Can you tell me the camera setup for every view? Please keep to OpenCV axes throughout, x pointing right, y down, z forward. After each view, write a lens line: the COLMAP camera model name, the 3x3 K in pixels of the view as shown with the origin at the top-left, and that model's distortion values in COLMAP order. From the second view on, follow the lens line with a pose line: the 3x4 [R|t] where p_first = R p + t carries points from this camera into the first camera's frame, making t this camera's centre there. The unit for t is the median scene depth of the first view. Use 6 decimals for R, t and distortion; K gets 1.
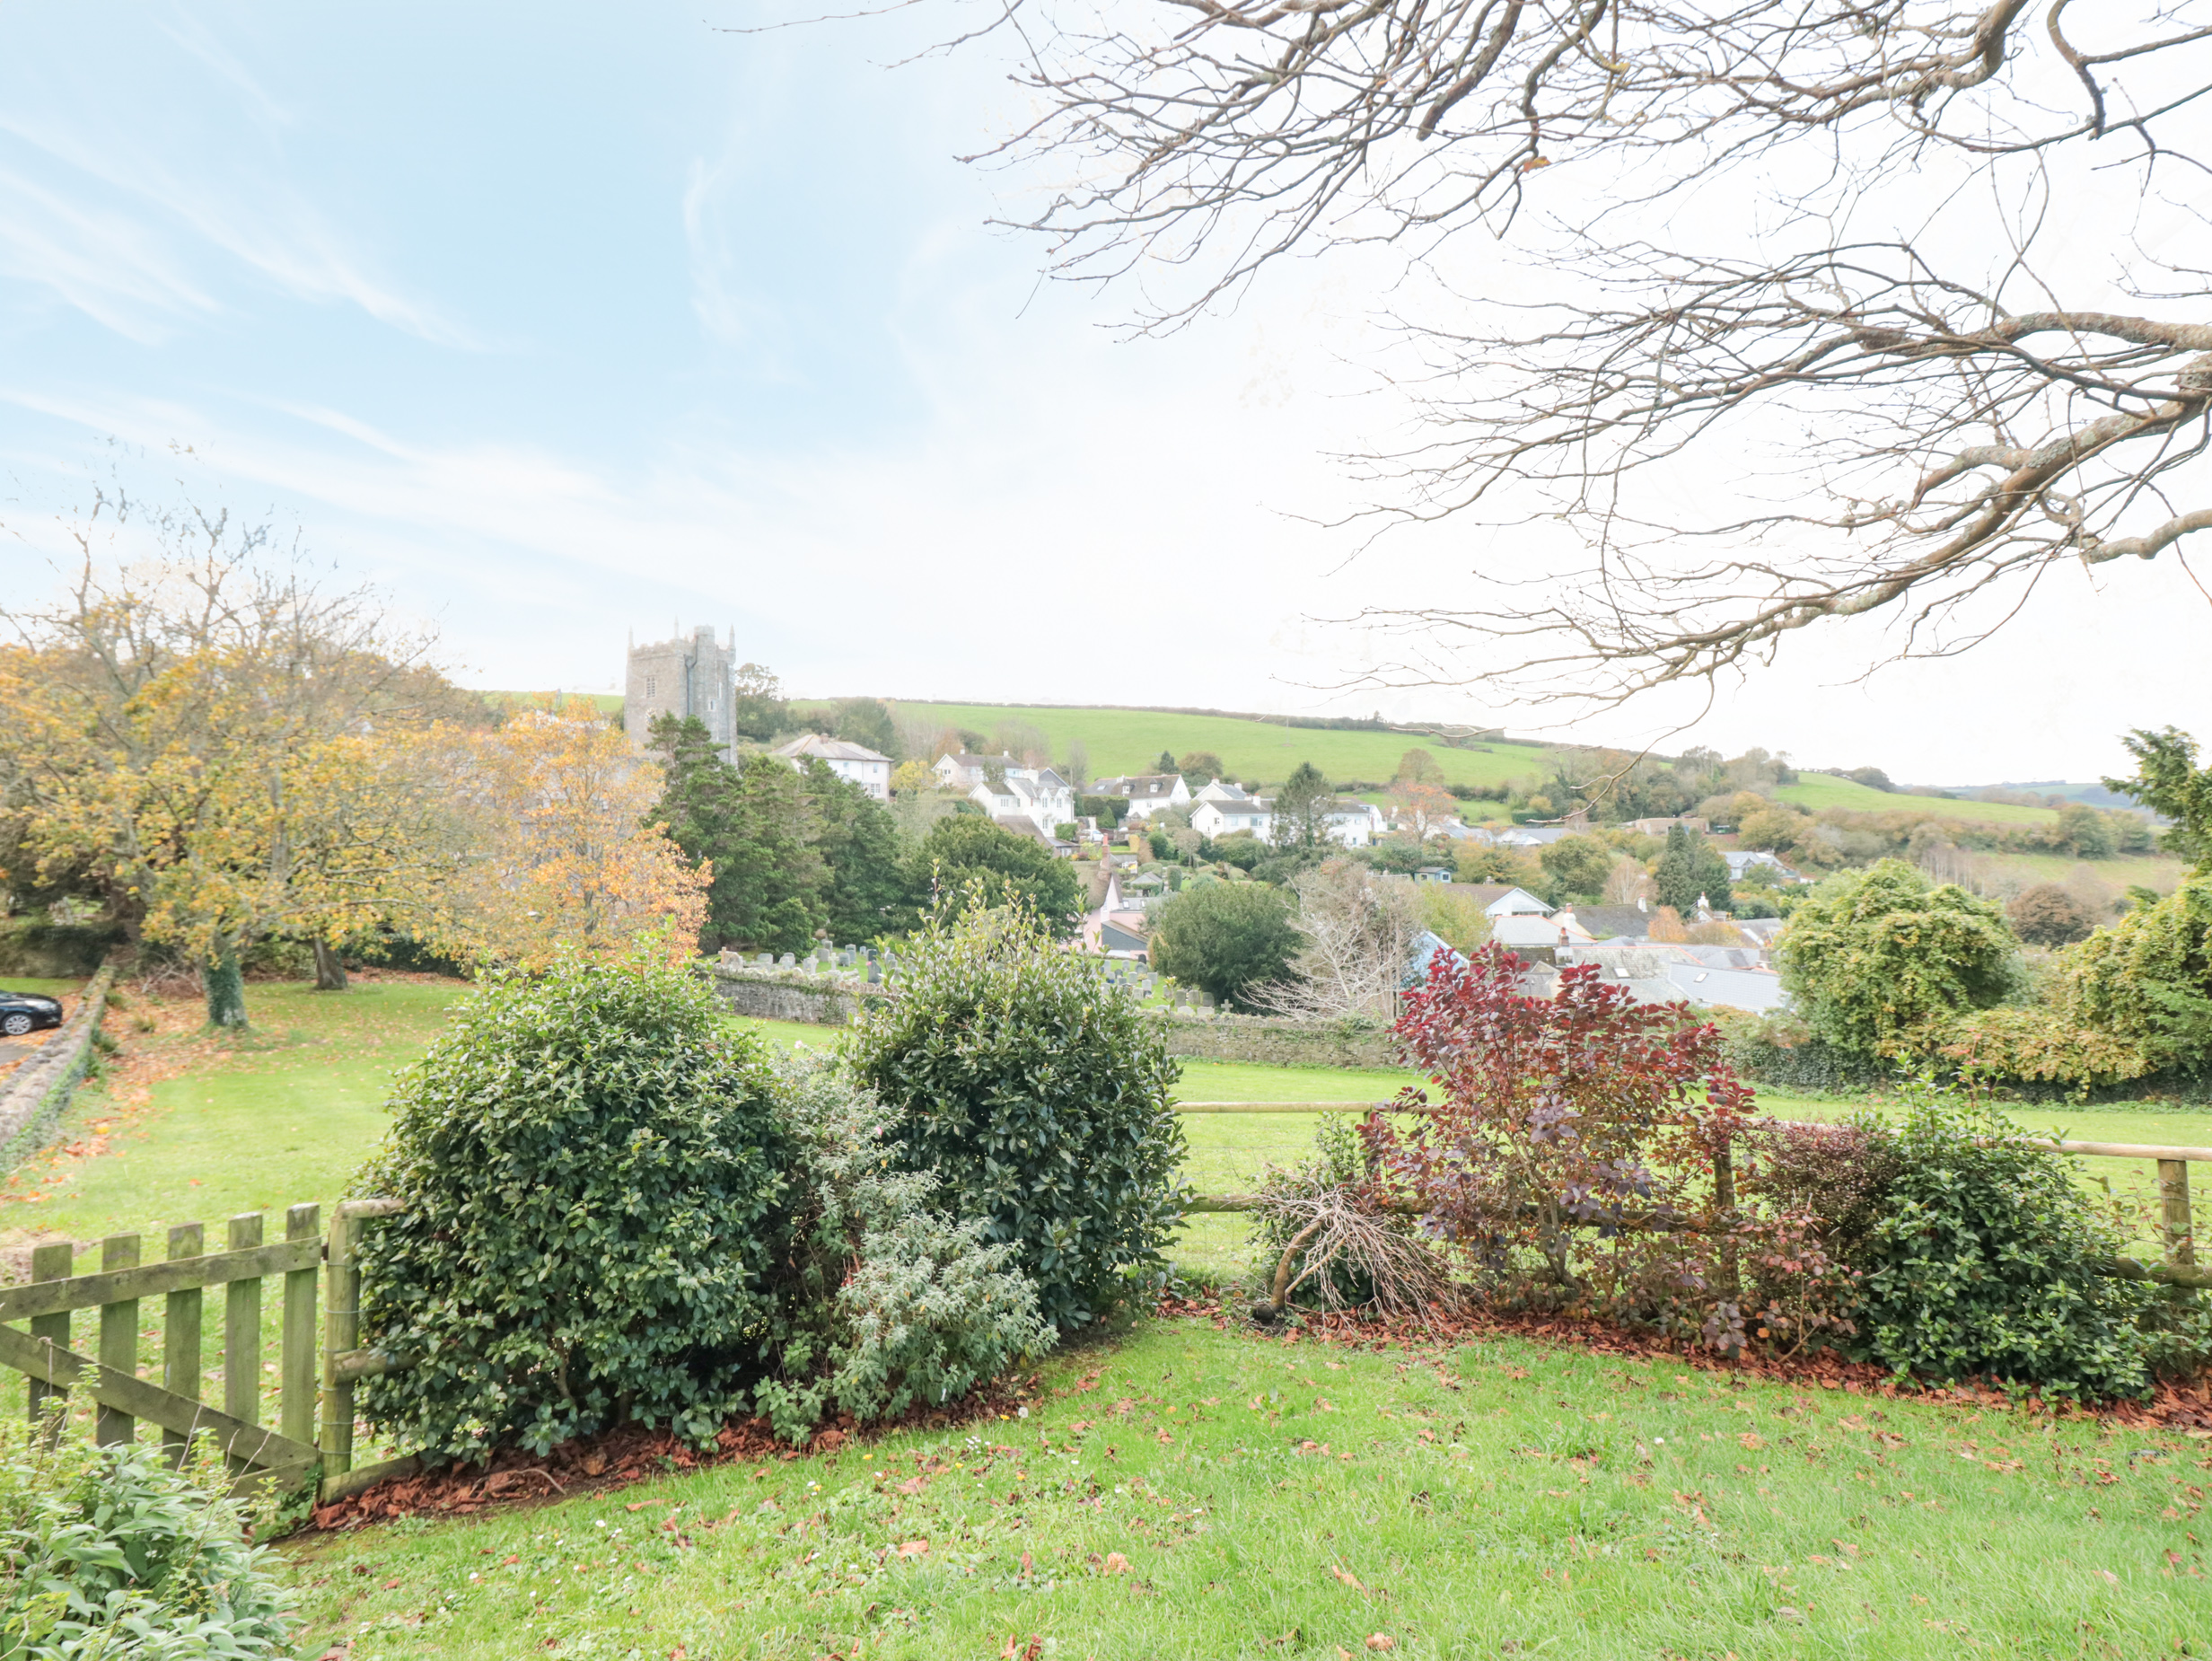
lens RADIAL K [[1139.5, 0, 1105.1], [0, 1139.5, 828.4], [0, 0, 1]] dist [-0.019642, -0.003830]
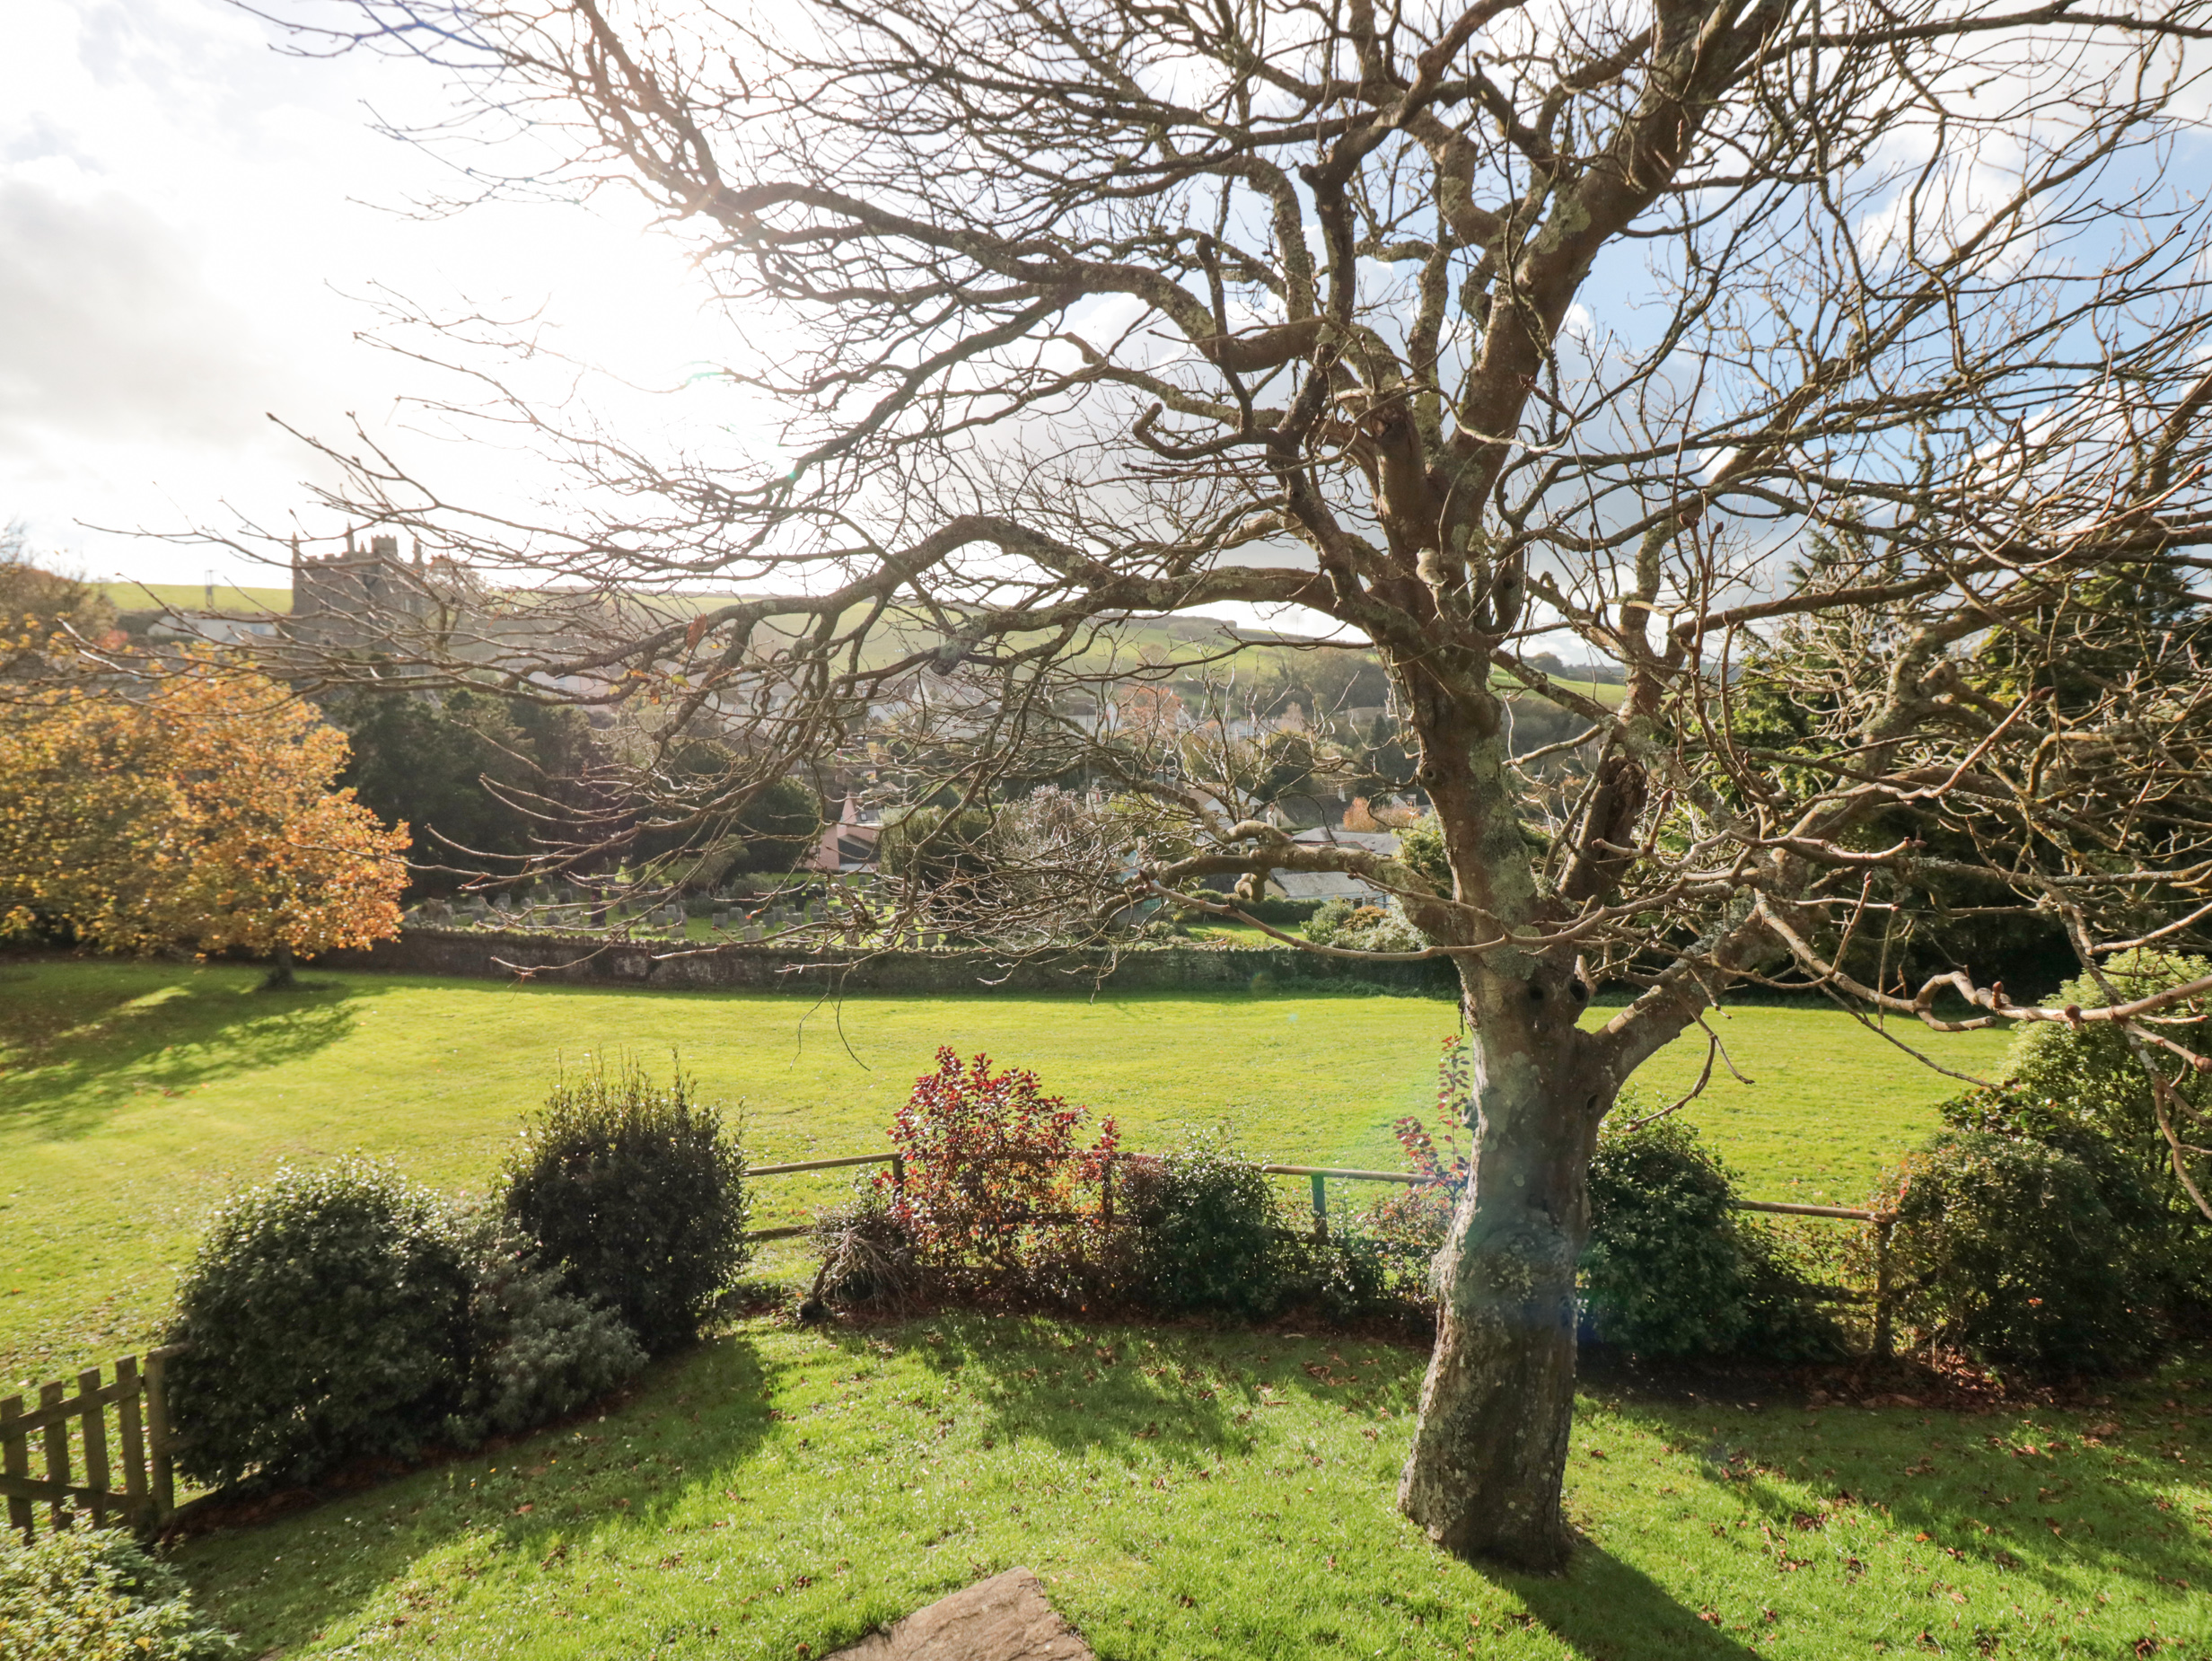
lens RADIAL K [[1139.5, 0, 1098.7], [0, 1139.5, 829.3], [0, 0, 1]] dist [-0.019642, -0.003830]
pose [[0.977299, -0.042862, 0.207483, 0.321017], [0.022171, 0.994636, 0.101037, -0.507924], [-0.210701, -0.094144, 0.973007, -0.712786]]
